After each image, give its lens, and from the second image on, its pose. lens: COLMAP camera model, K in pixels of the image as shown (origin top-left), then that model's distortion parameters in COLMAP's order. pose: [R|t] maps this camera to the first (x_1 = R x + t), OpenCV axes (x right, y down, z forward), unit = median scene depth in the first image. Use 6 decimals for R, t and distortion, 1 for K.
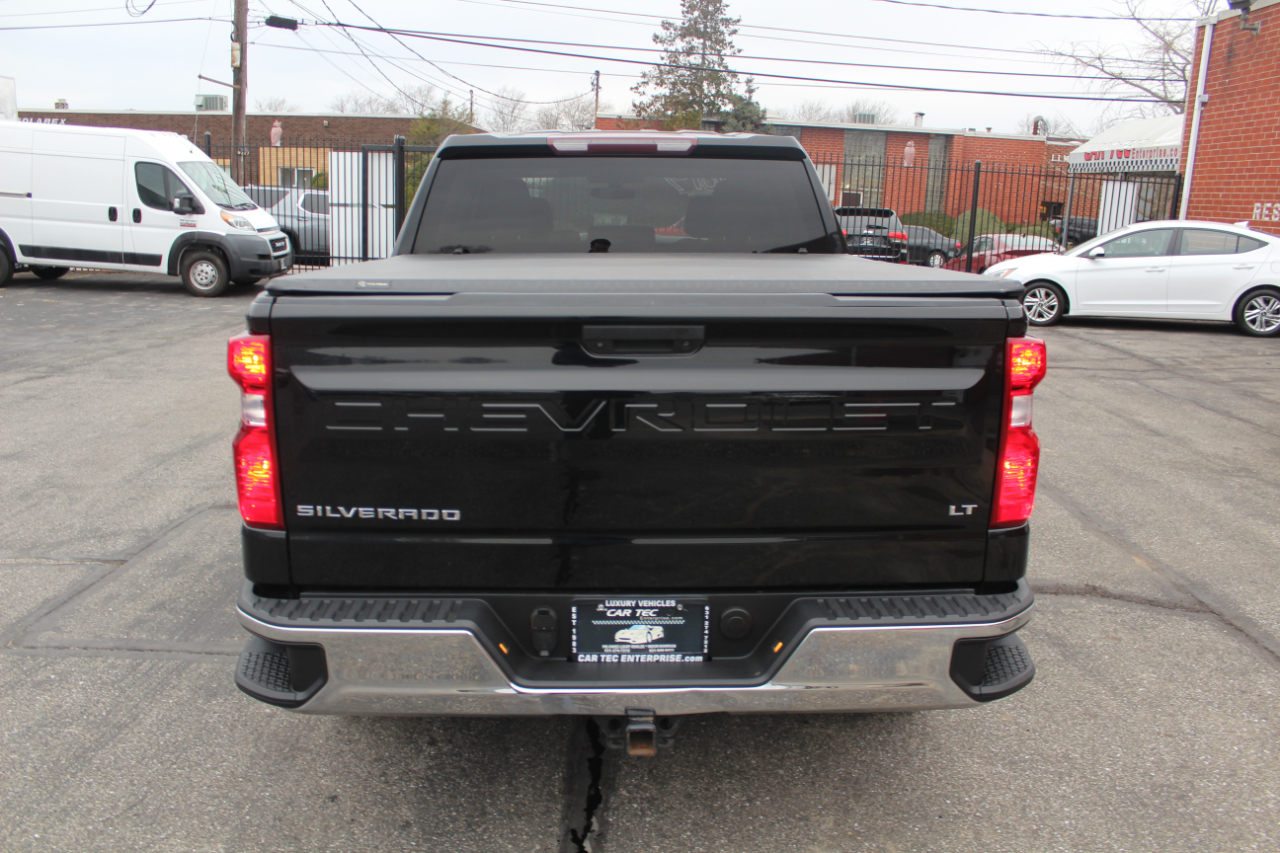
lens RADIAL K [[1064.3, 0, 630.9], [0, 1064.3, 430.7], [0, 0, 1]] dist [-0.165526, 0.144770]
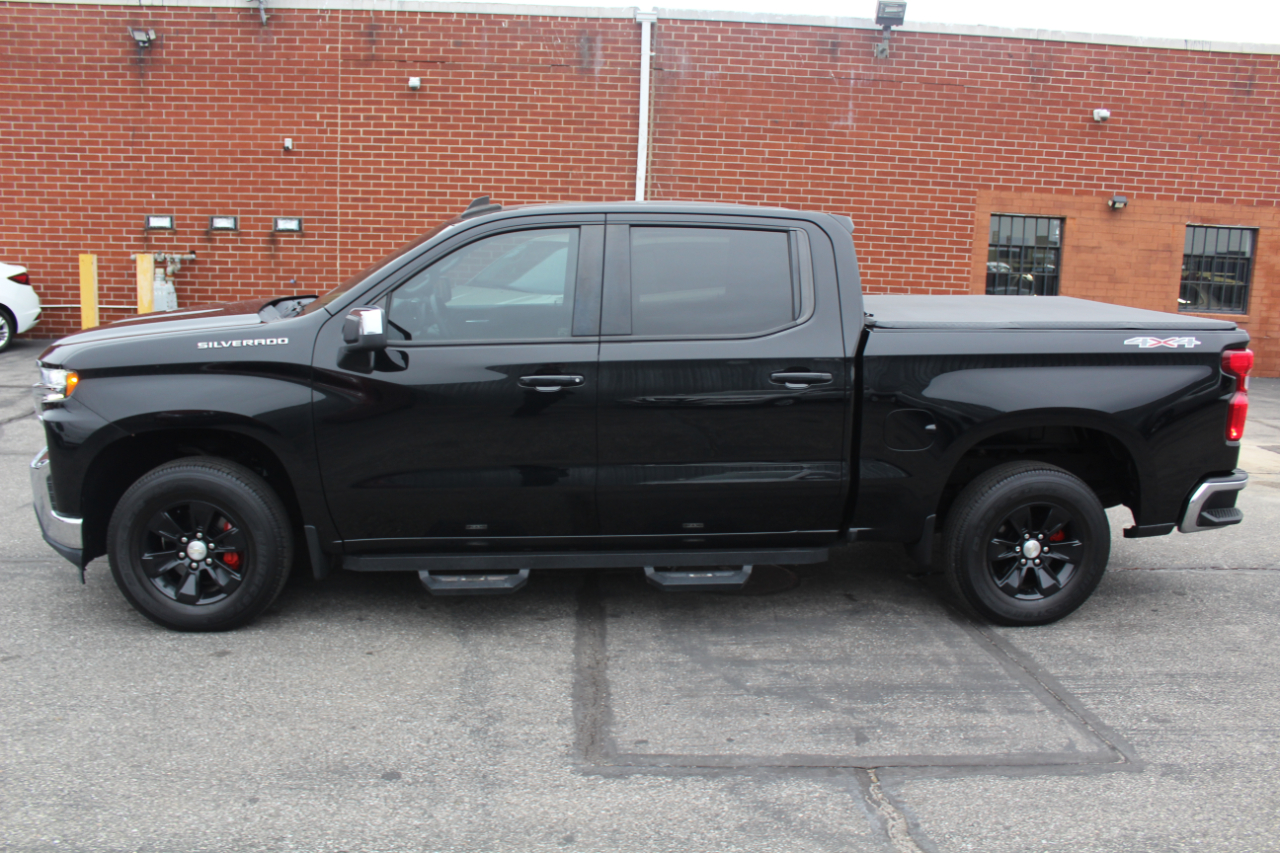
lens RADIAL K [[1058.4, 0, 629.4], [0, 1058.4, 435.3], [0, 0, 1]] dist [-0.164227, 0.142847]
pose [[-0.043963, -0.203819, 0.978021, -1.324757], [0.190568, 0.959281, 0.208480, -0.331700], [-0.980689, 0.195545, -0.003331, 1.268497]]
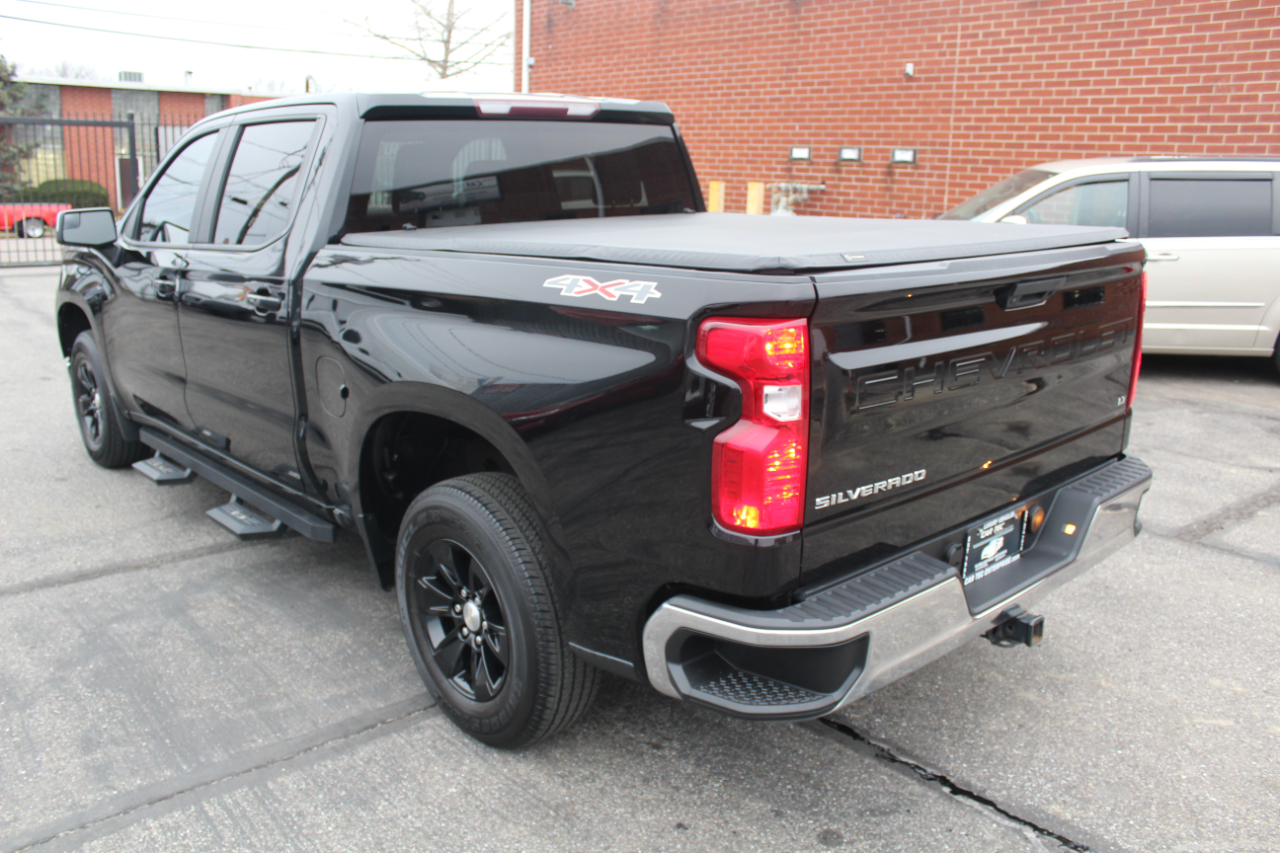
lens RADIAL K [[1058.4, 0, 629.4], [0, 1058.4, 435.3], [0, 0, 1]] dist [-0.164227, 0.142847]
pose [[0.765437, -0.169861, 0.620688, -0.574410], [0.142558, 0.985327, 0.093846, -0.054327], [-0.627522, 0.016651, 0.778421, 0.211720]]
